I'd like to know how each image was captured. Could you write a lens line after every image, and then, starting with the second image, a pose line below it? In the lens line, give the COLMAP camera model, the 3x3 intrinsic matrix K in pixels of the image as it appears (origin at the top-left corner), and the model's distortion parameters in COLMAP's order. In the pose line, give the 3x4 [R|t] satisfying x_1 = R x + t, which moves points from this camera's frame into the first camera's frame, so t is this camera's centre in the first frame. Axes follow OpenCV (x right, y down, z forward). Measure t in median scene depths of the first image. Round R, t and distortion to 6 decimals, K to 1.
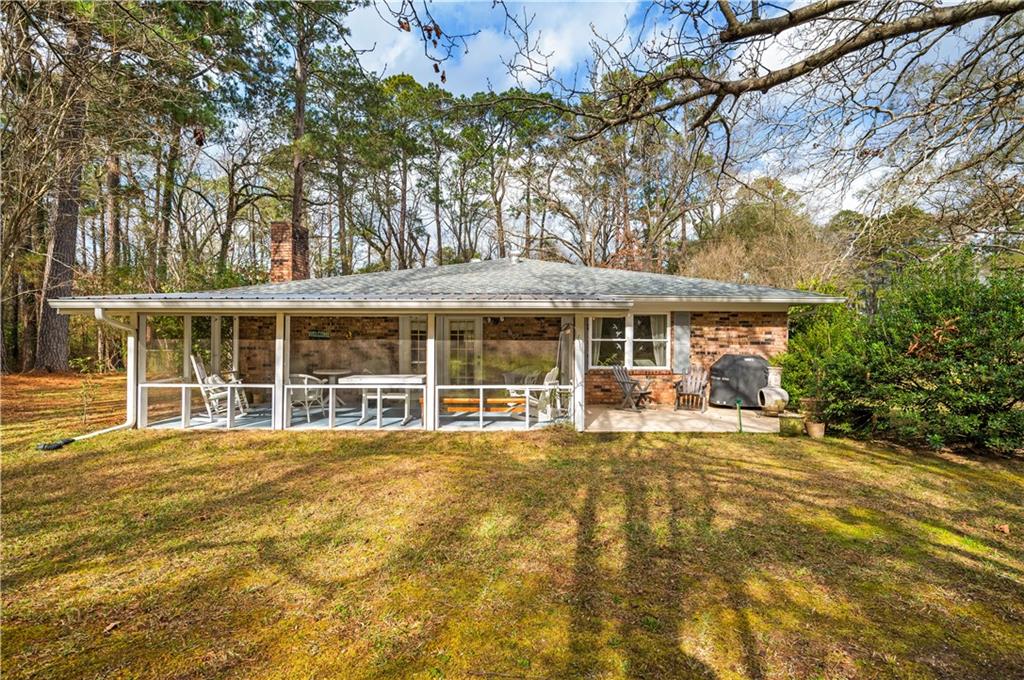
lens RADIAL K [[499.1, 0, 511.2], [0, 499.1, 337.8], [0, 0, 1]] dist [-0.001366, -0.000243]
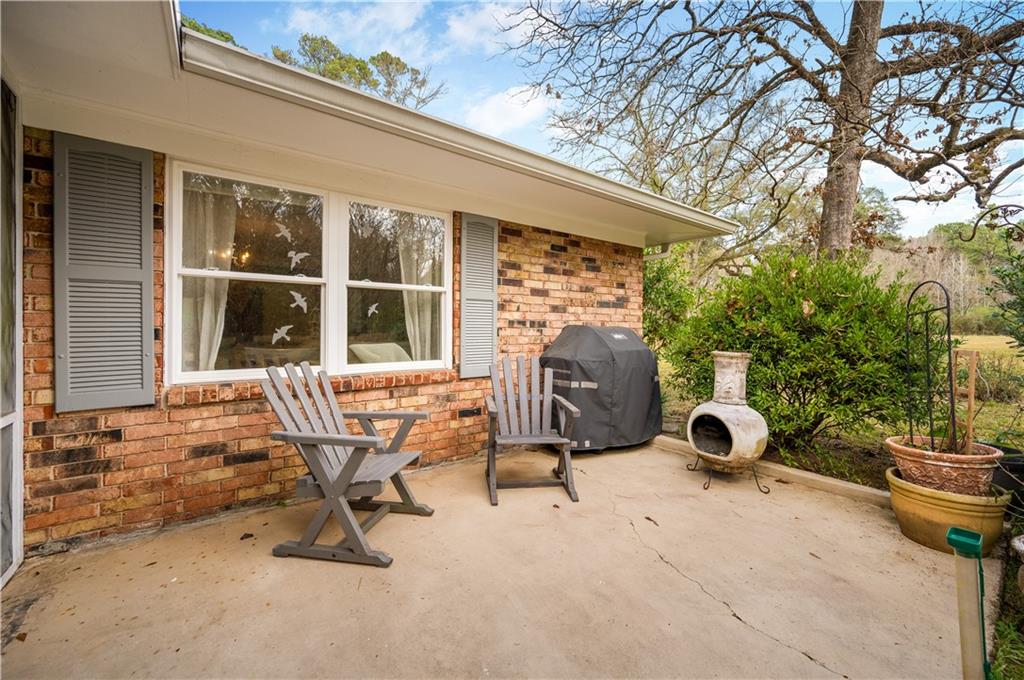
lens RADIAL K [[406.0, 0, 514.6], [0, 406.0, 329.6], [0, 0, 1]] dist [-0.003117, -0.000199]
pose [[0.792455, -0.003512, 0.609921, 0.170945], [0.002967, 0.999994, 0.001903, 0.034893], [-0.609924, 0.000302, 0.792460, 0.732354]]
